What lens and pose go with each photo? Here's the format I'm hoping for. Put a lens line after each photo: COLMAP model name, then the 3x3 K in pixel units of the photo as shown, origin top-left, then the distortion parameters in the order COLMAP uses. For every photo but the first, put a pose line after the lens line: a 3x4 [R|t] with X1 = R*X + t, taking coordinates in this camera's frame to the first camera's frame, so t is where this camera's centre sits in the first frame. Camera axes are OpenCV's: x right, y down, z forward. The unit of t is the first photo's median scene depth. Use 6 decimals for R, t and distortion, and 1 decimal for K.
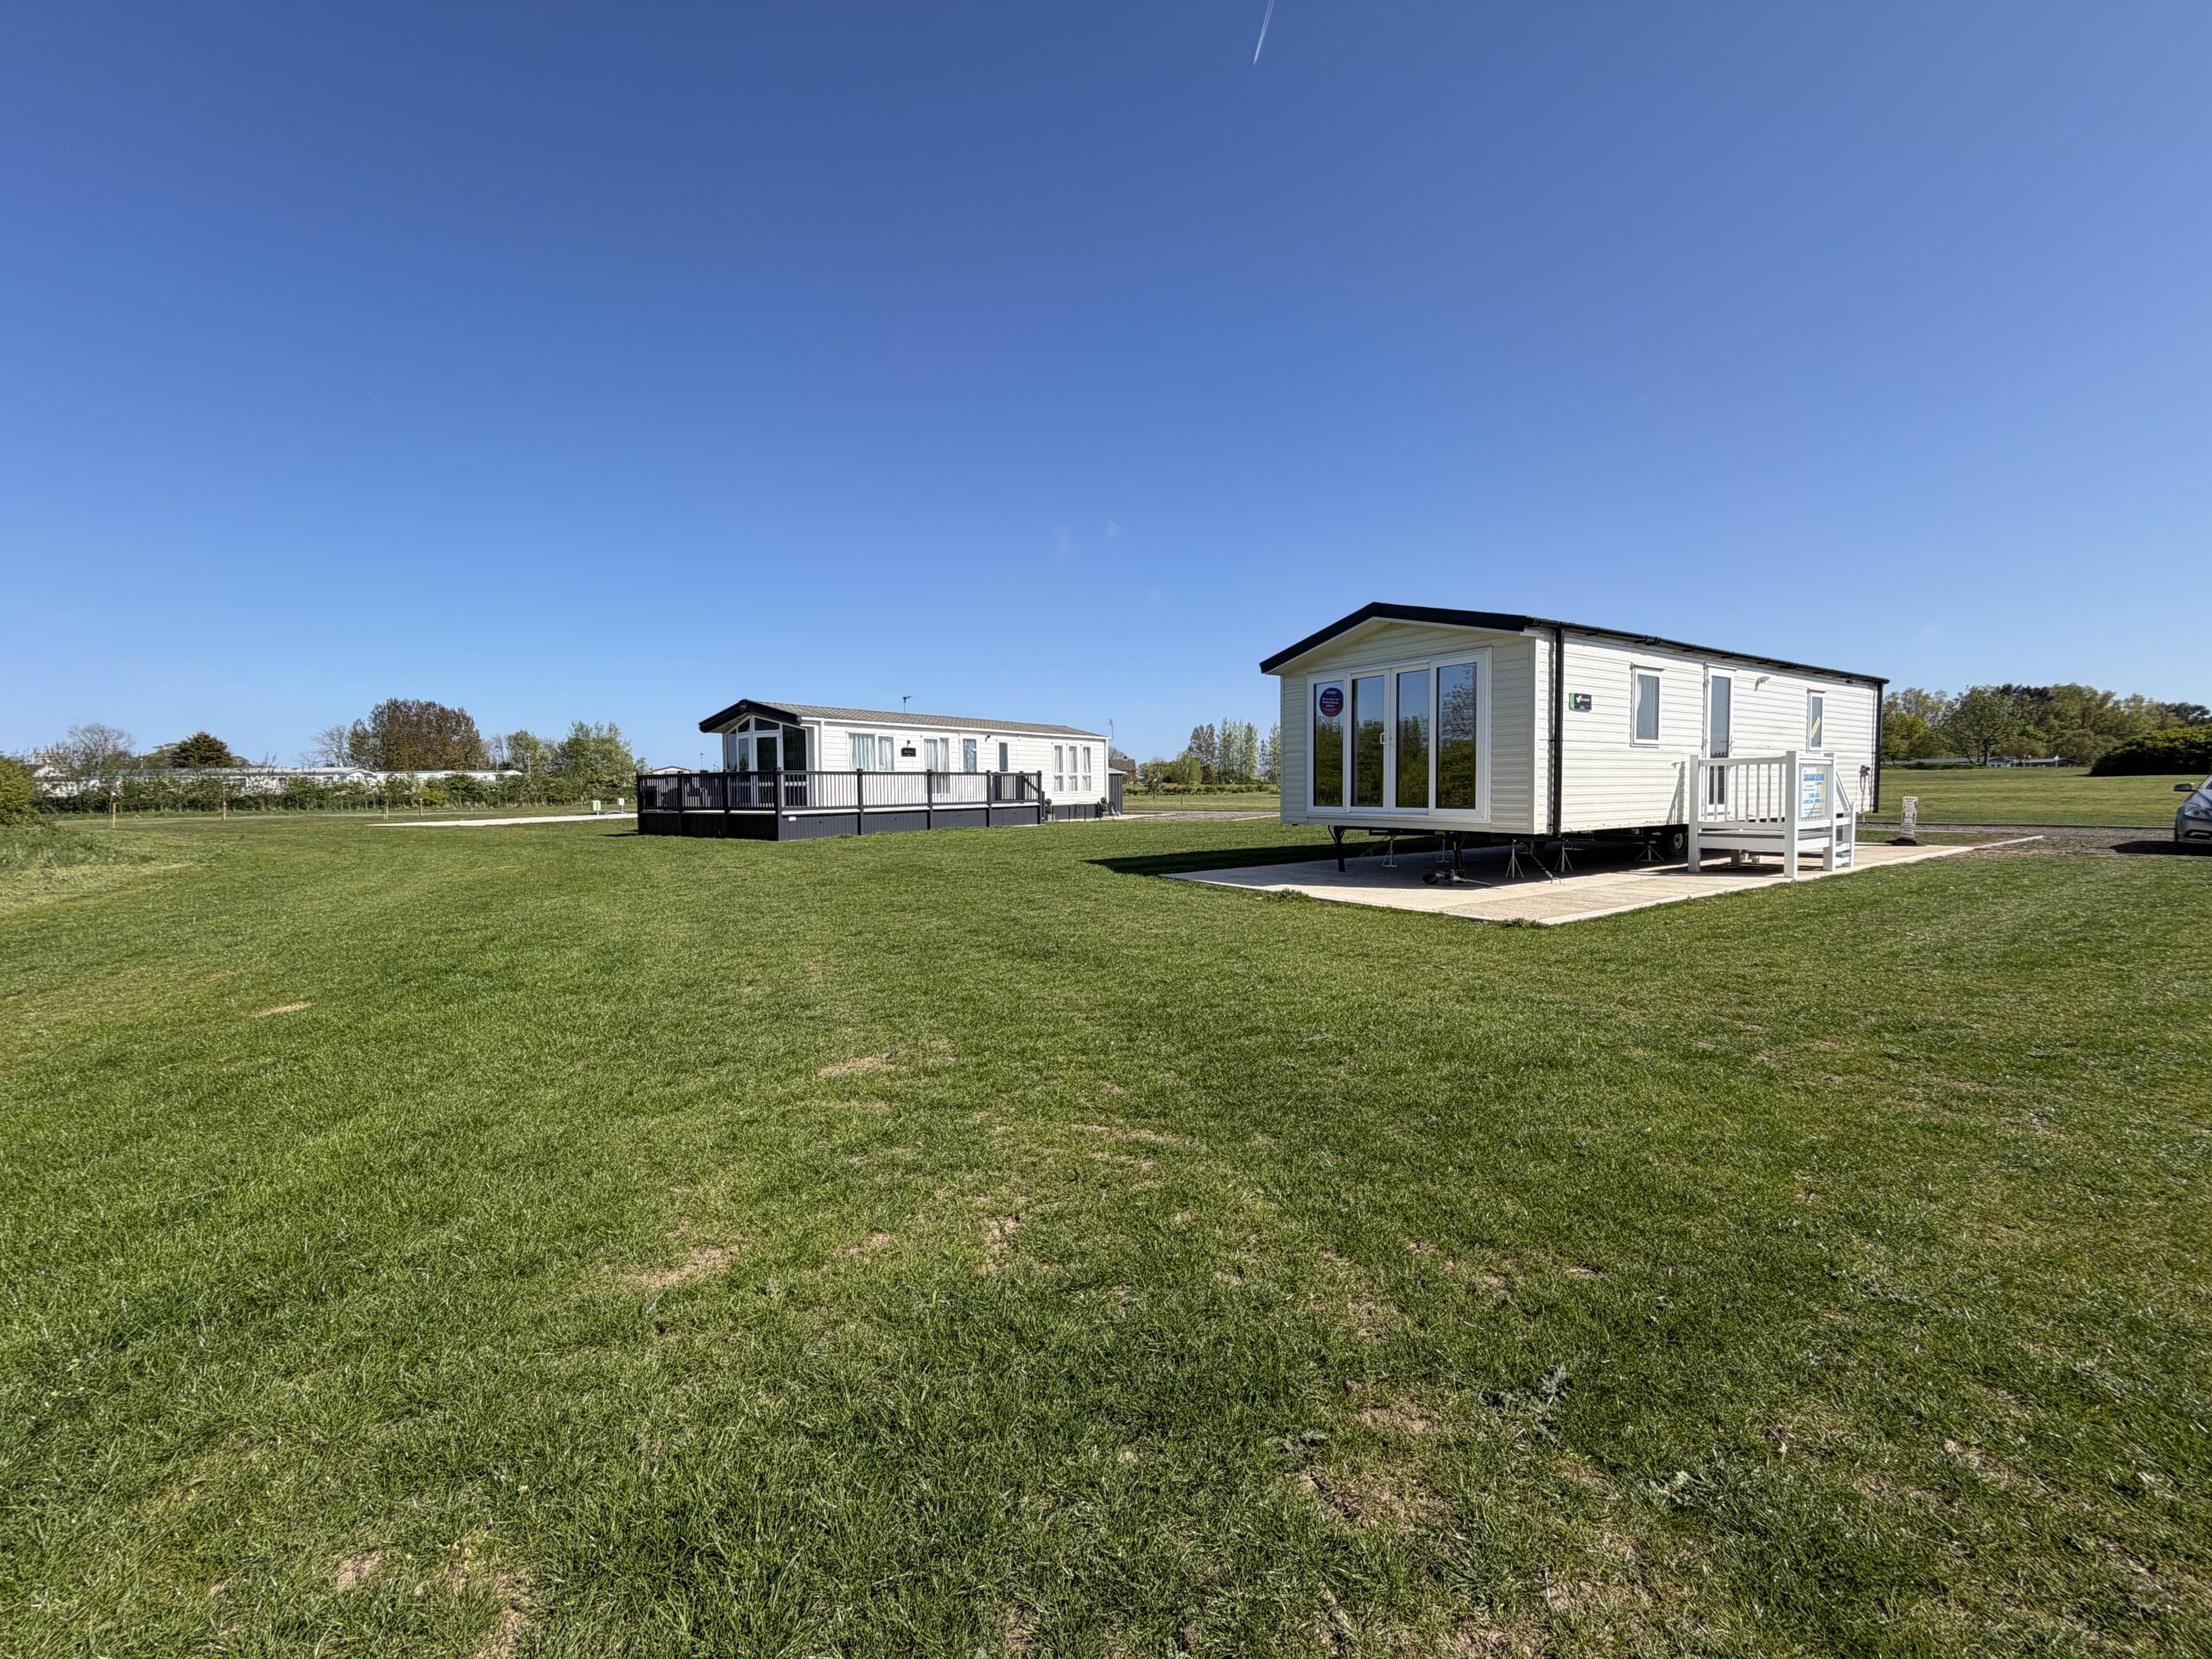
lens RADIAL K [[878.5, 0, 1100.2], [0, 878.5, 835.4], [0, 0, 1]] dist [0.001045, -0.000536]
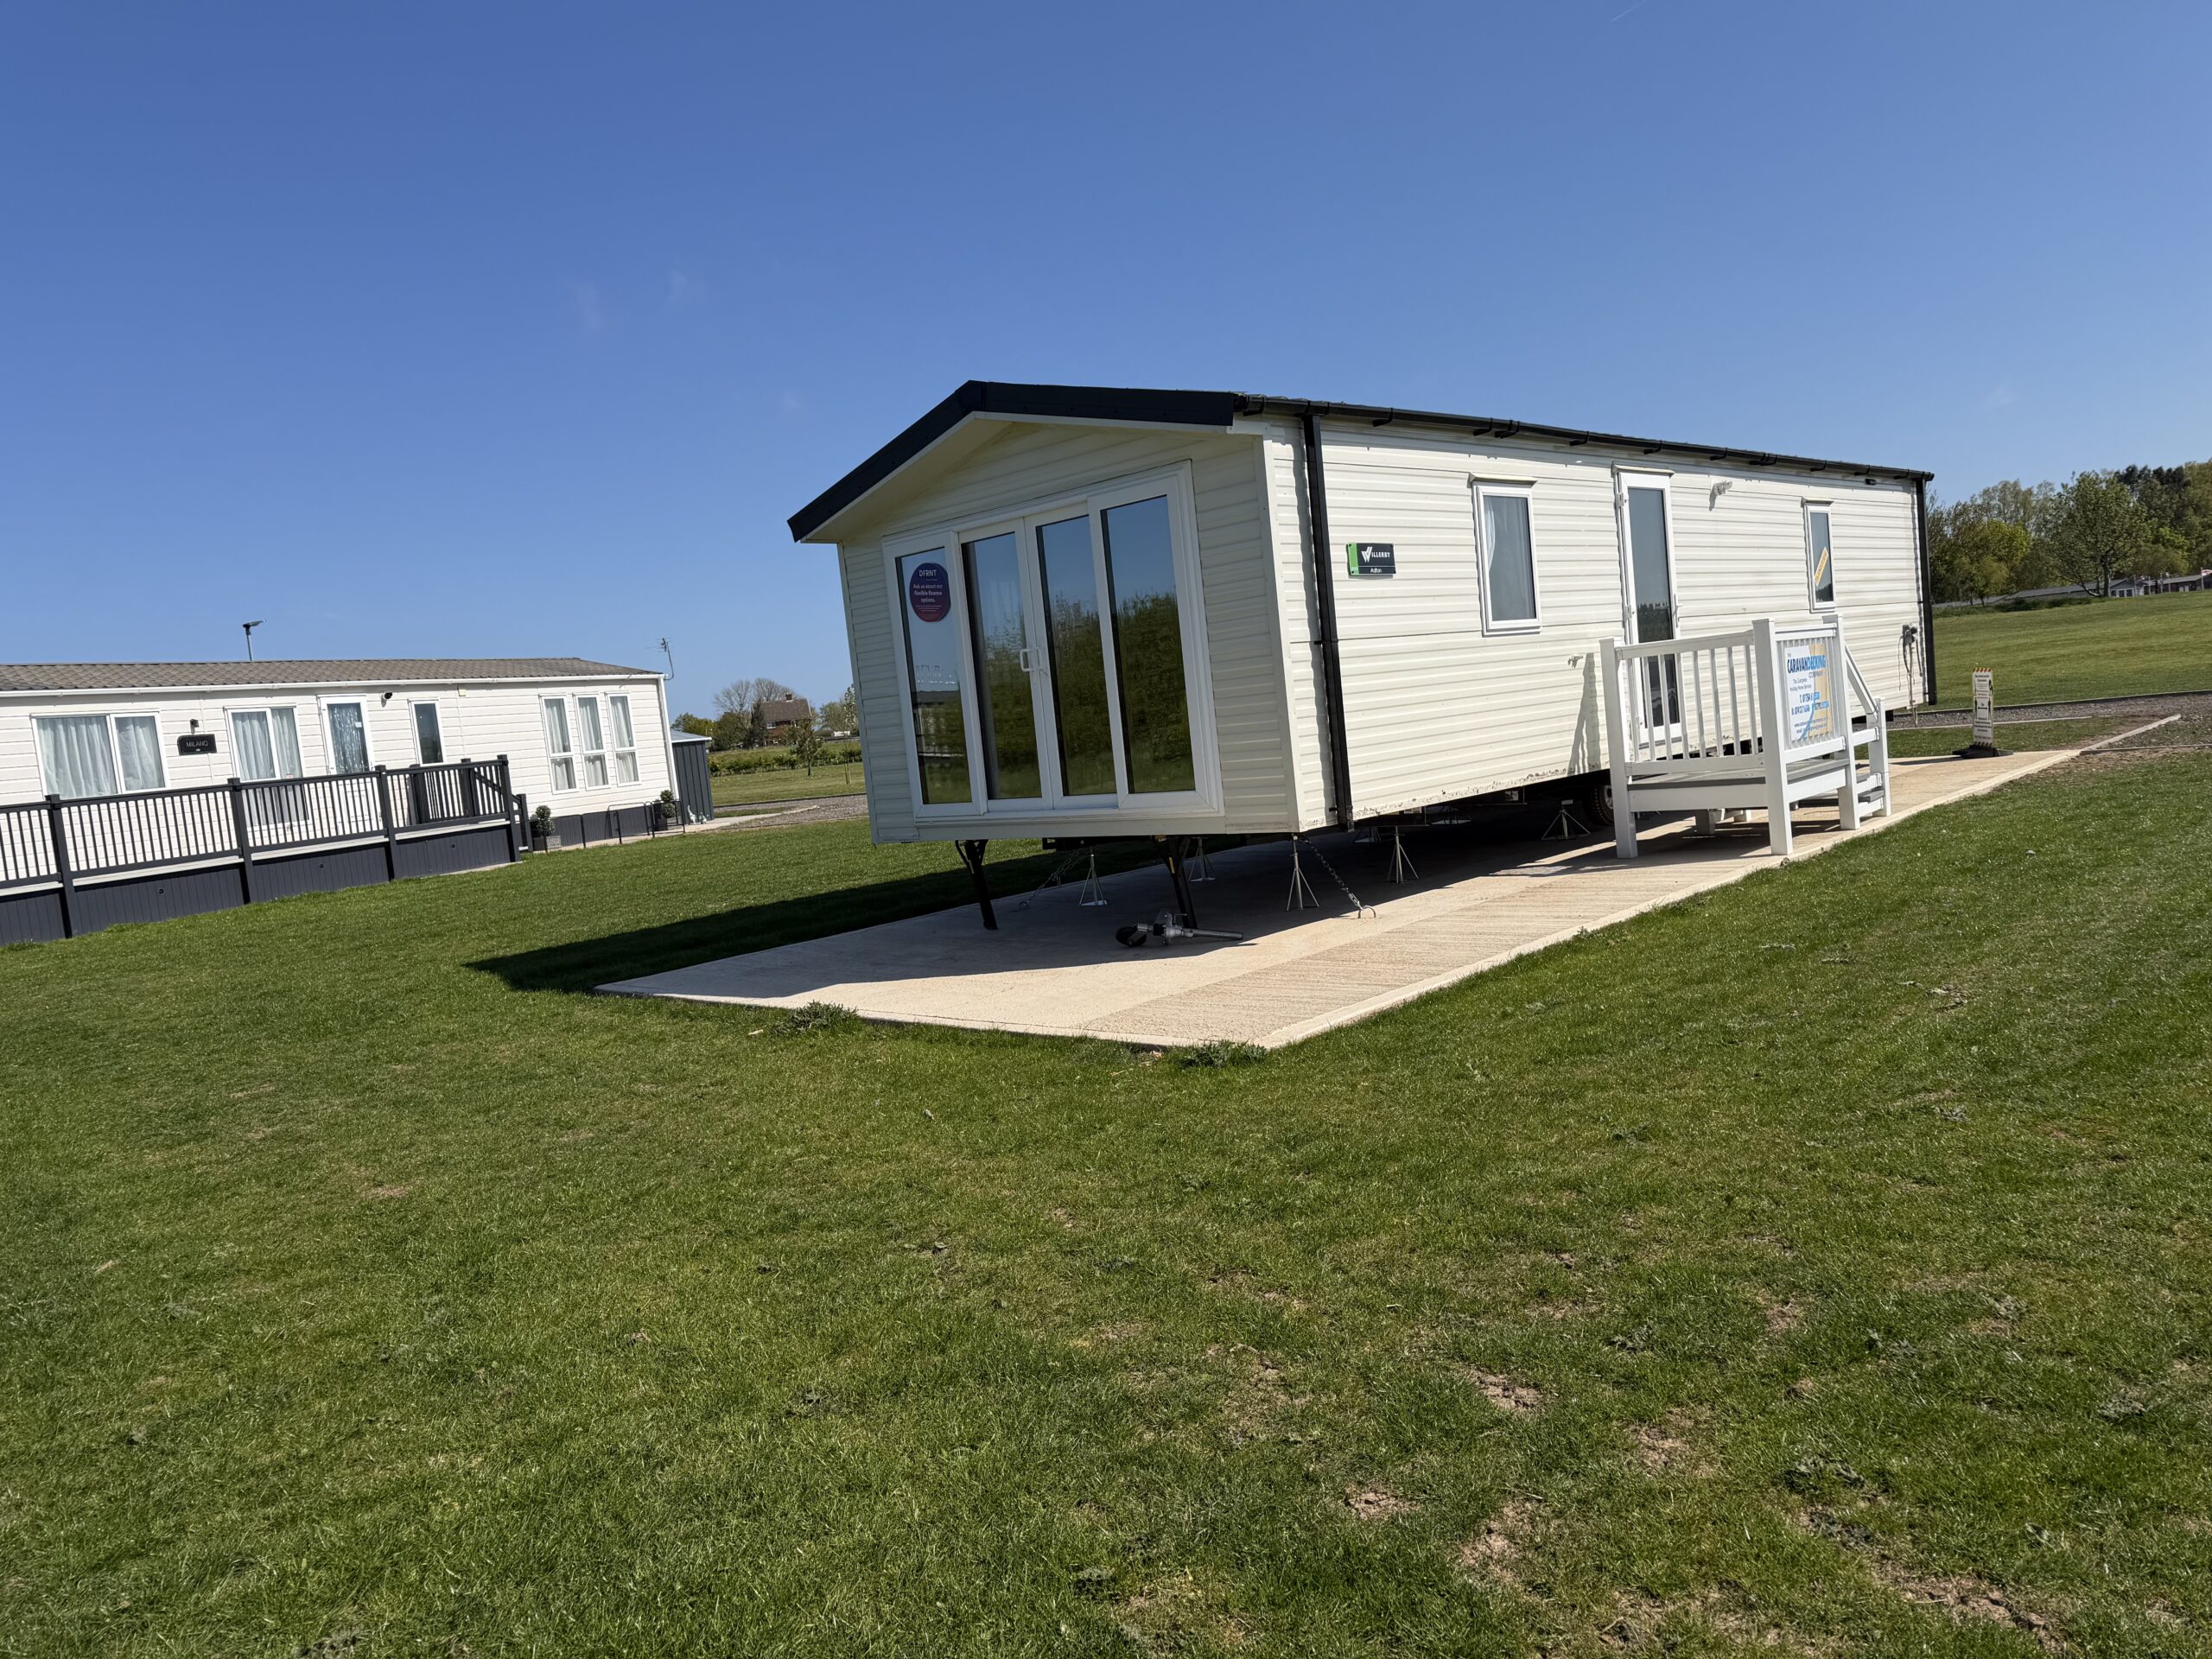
lens RADIAL K [[1540.7, 0, 1102.9], [0, 1540.7, 831.4], [0, 0, 1]] dist [0.040050, -0.042593]
pose [[0.973765, -0.105895, 0.201415, 0.166926], [0.104124, 0.994375, 0.019398, -0.024235], [-0.202336, 0.002083, 0.979314, 0.133441]]
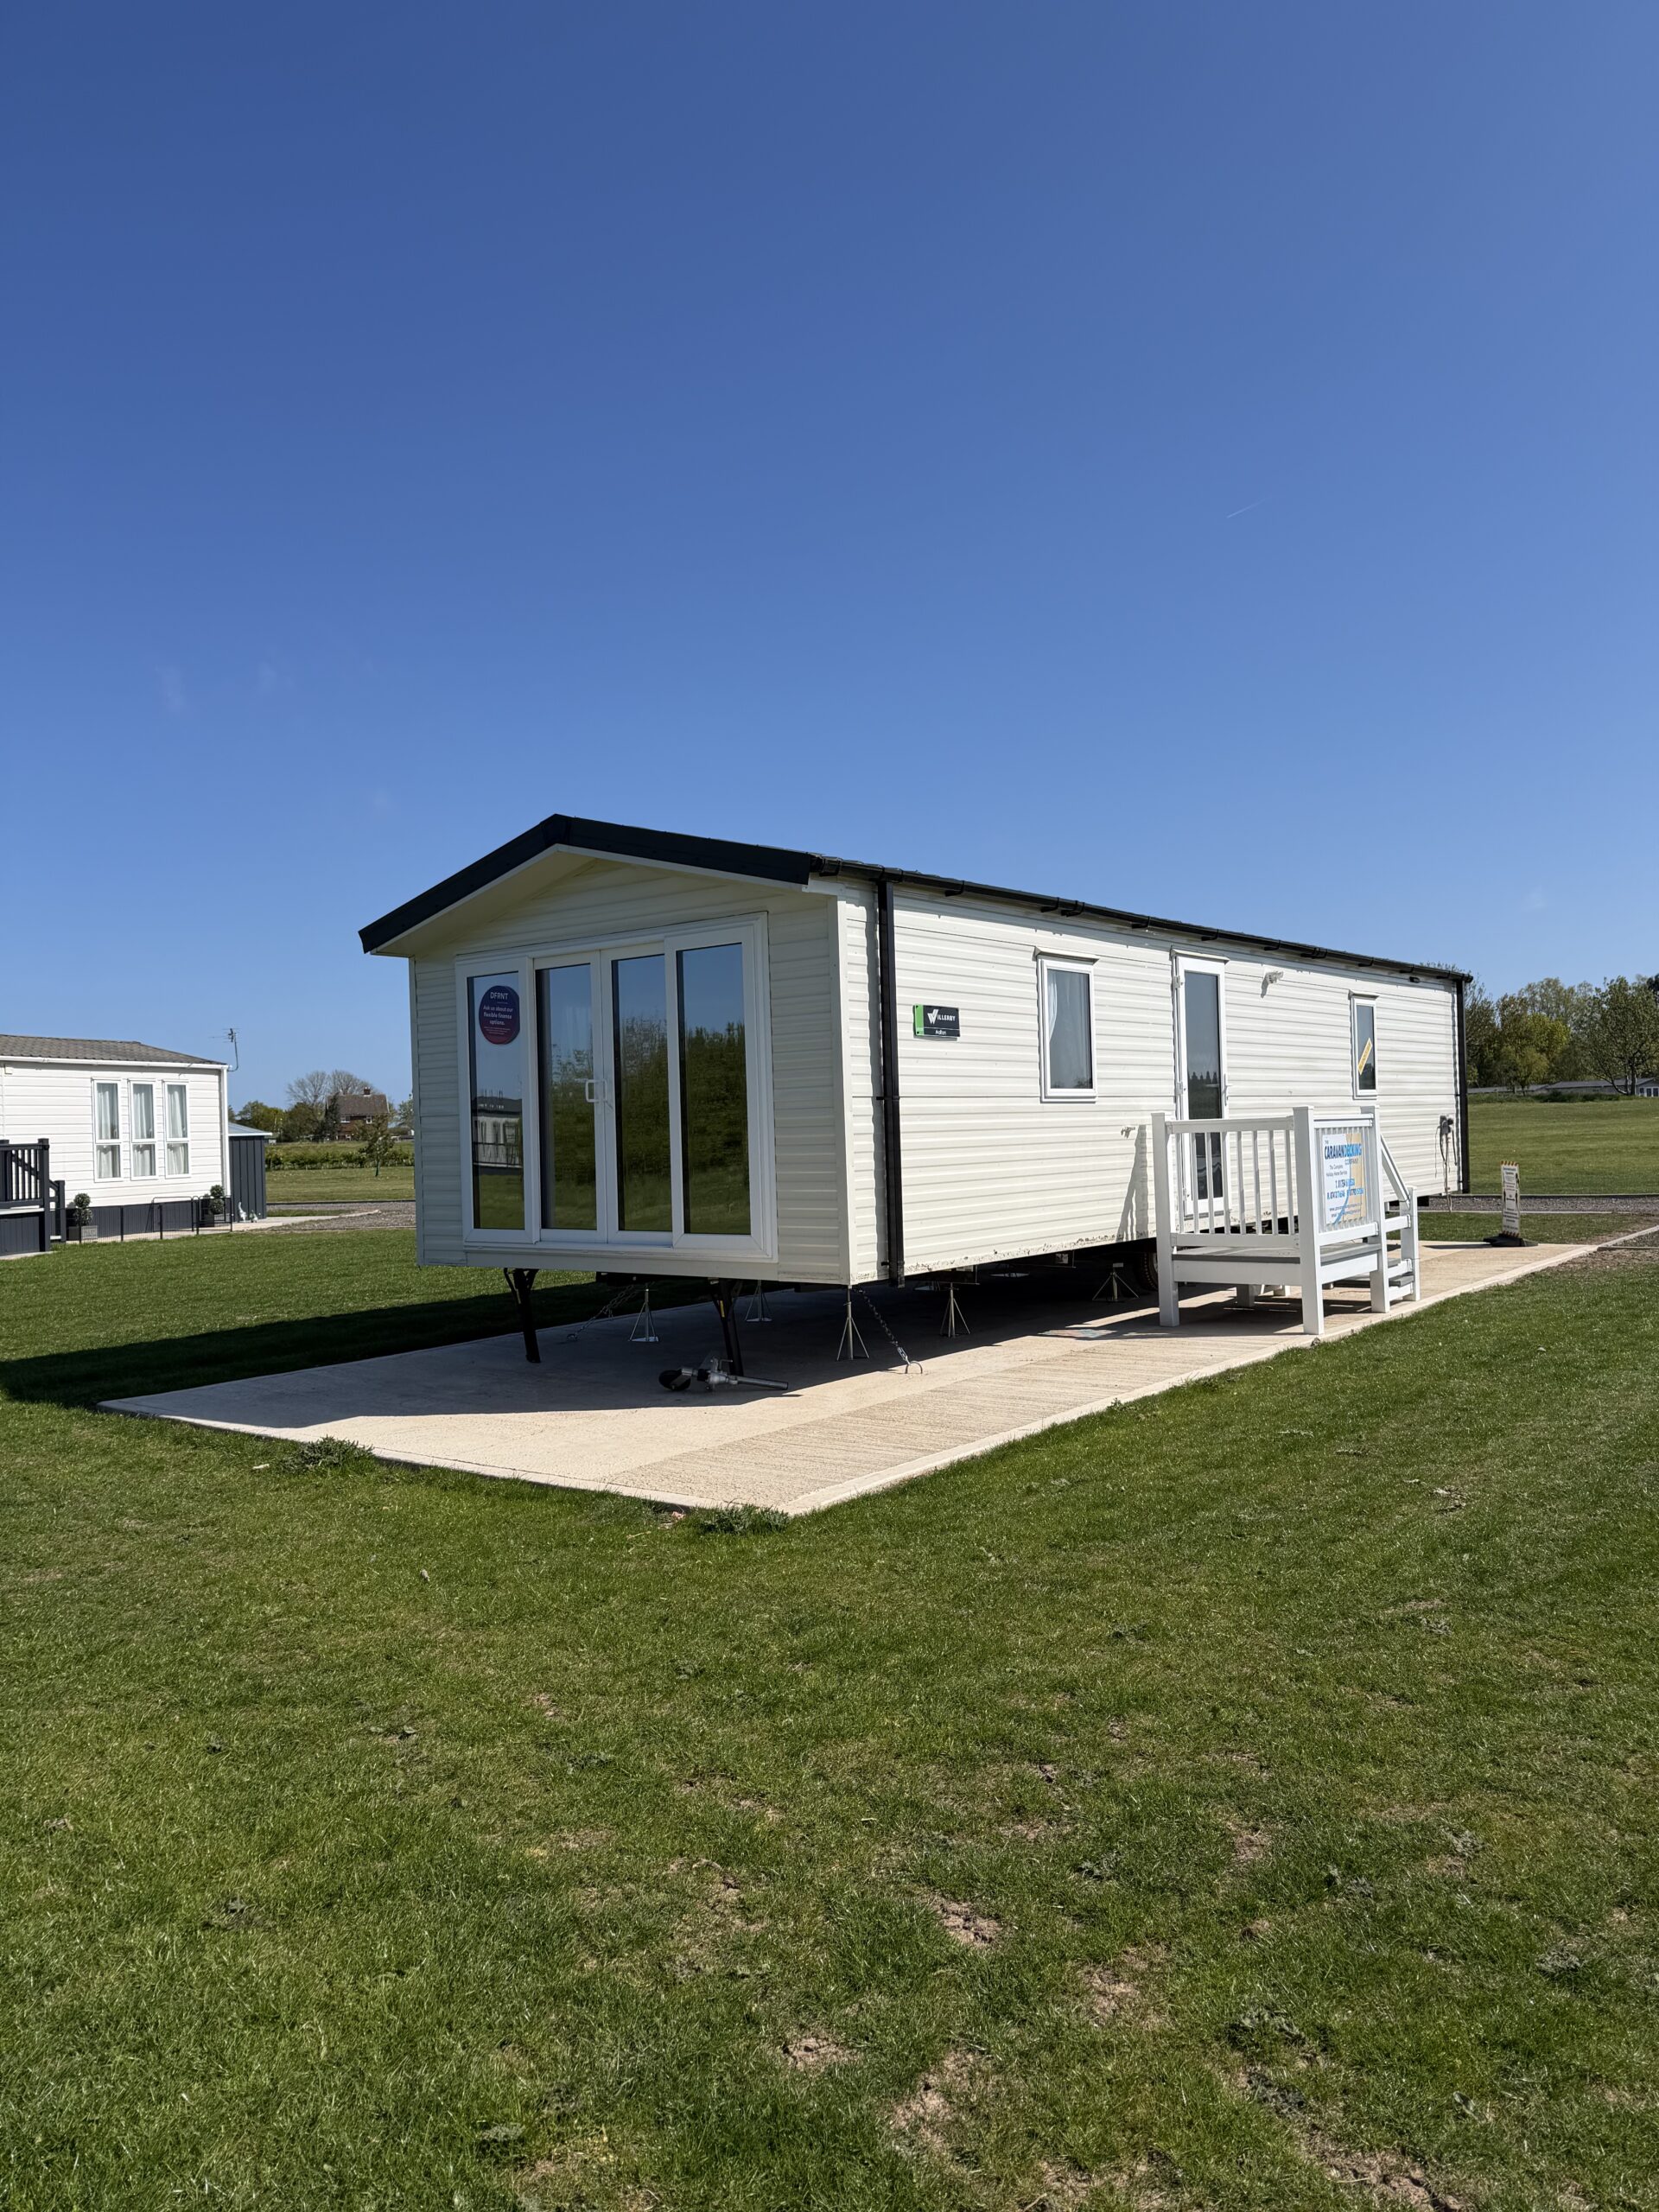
lens RADIAL K [[1540.7, 0, 836.6], [0, 1540.7, 1106.4], [0, 0, 1]] dist [0.040050, -0.042593]
pose [[0.953380, -0.014347, 0.301431, 0.180040], [0.036854, 0.996928, -0.069113, -0.034068], [-0.299513, 0.076999, 0.950980, 0.130505]]
